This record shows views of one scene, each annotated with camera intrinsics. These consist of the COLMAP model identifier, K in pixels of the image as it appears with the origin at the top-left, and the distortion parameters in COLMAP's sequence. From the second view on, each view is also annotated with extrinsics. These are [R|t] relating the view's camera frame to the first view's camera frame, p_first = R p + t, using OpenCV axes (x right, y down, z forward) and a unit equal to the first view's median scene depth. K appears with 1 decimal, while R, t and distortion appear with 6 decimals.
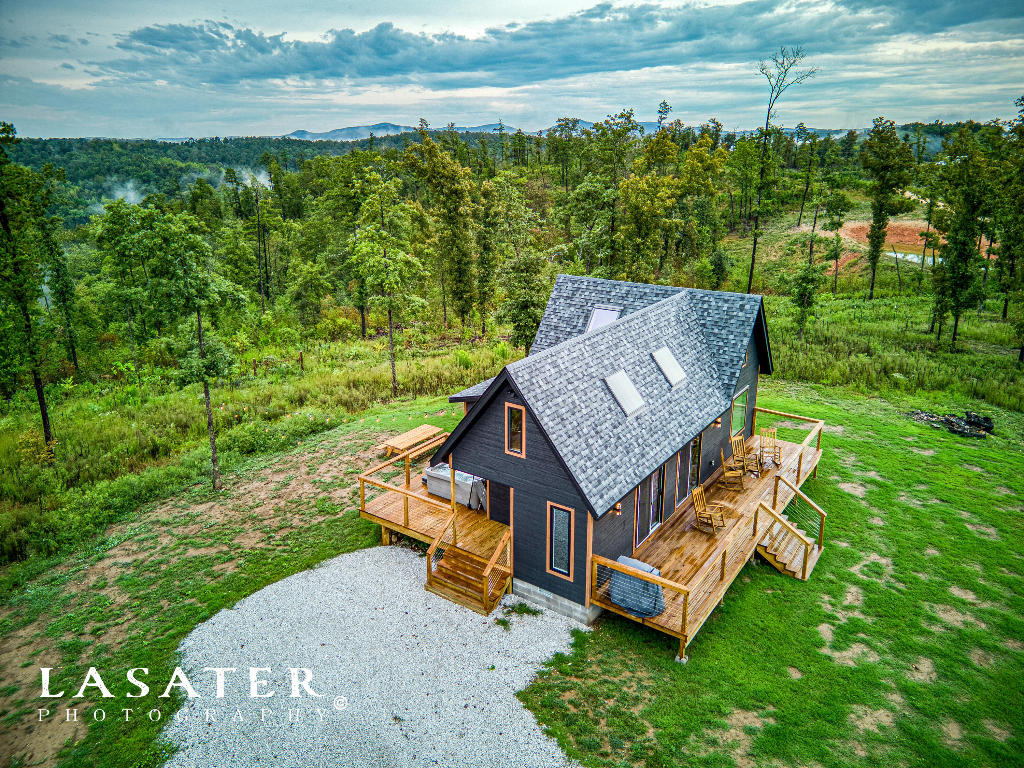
lens RADIAL K [[726.8, 0, 517.8], [0, 726.8, 341.3], [0, 0, 1]] dist [0.010252, -0.003209]
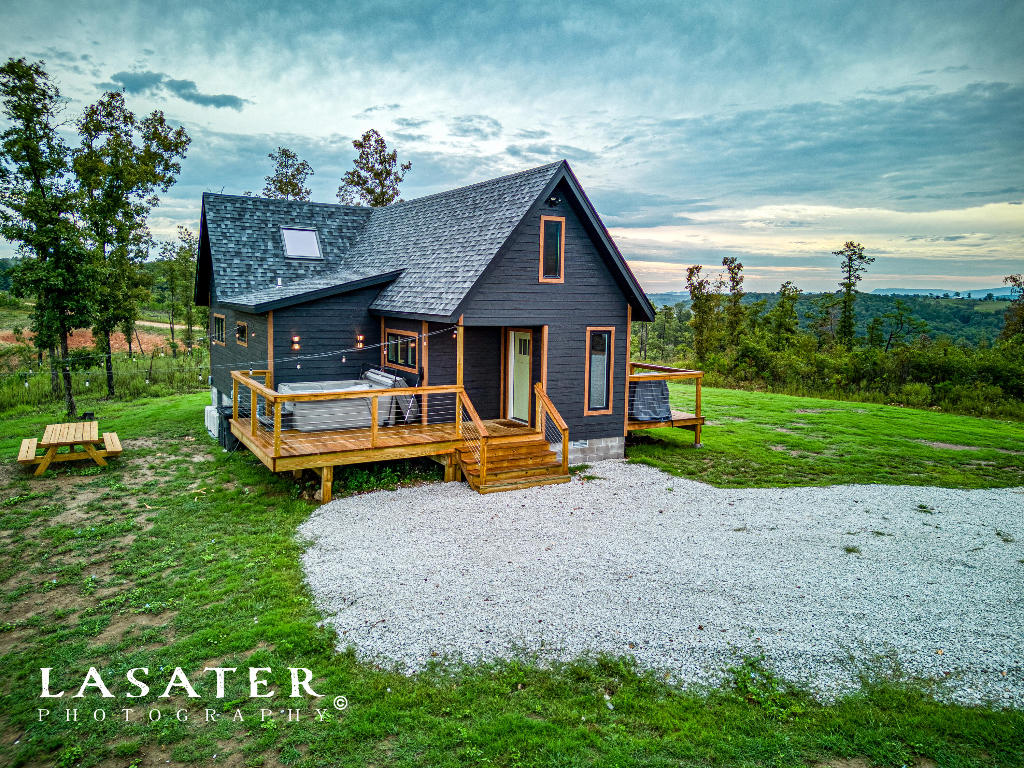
lens RADIAL K [[743.6, 0, 494.5], [0, 743.6, 334.8], [0, 0, 1]] dist [0.070209, -0.071351]
pose [[0.448057, -0.049454, 0.892636, -0.497257], [0.217147, 0.974588, -0.055003, 0.154136], [-0.867232, 0.218477, 0.447410, 0.417927]]
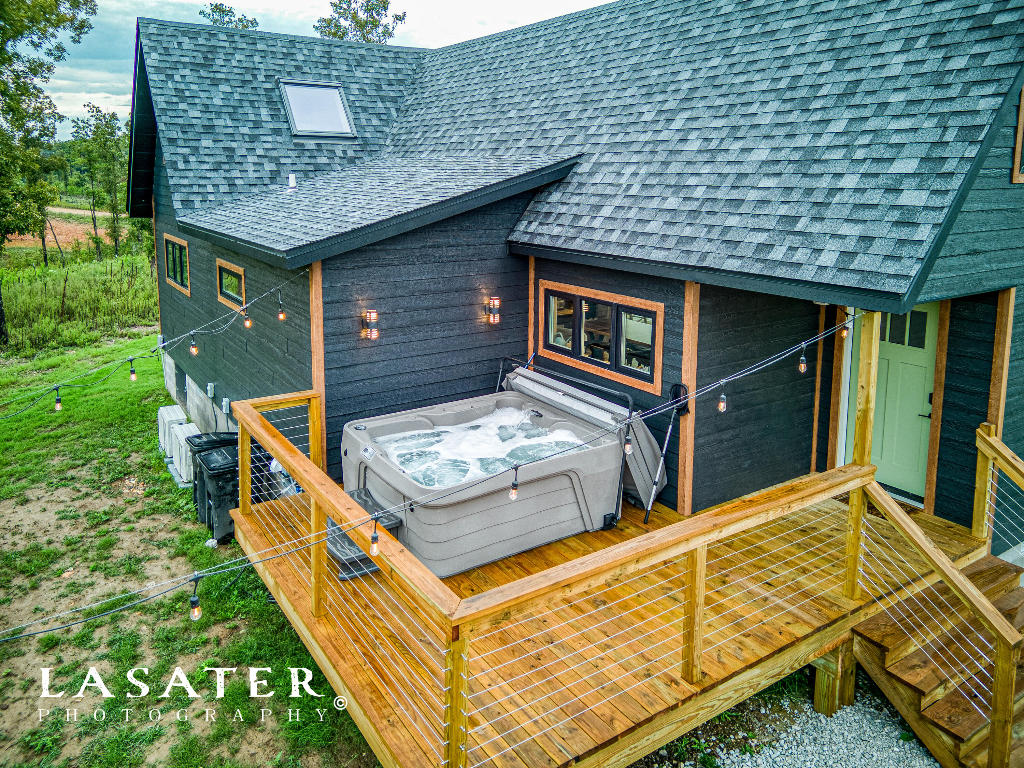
lens RADIAL K [[757.3, 0, 482.0], [0, 757.3, 266.5], [0, 0, 1]] dist [0.005599, 0.001217]
pose [[0.392730, -0.118515, 0.911985, -0.268379], [0.236836, 0.971248, 0.024227, 0.077236], [-0.888635, 0.206476, 0.409507, 0.668987]]
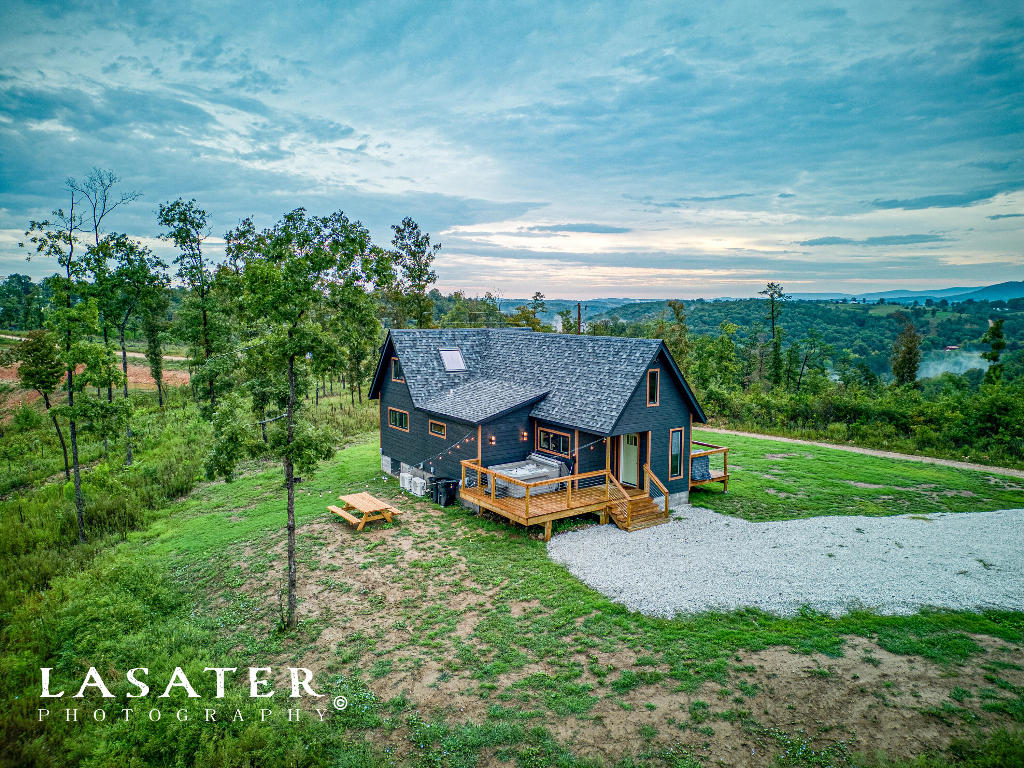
lens RADIAL K [[723.3, 0, 510.6], [0, 723.3, 344.2], [0, 0, 1]] dist [0.059532, -0.061591]
pose [[0.346590, -0.060234, 0.936081, -0.903468], [0.239491, 0.970545, -0.026222, 0.003228], [-0.906929, 0.233271, 0.350806, 0.438699]]
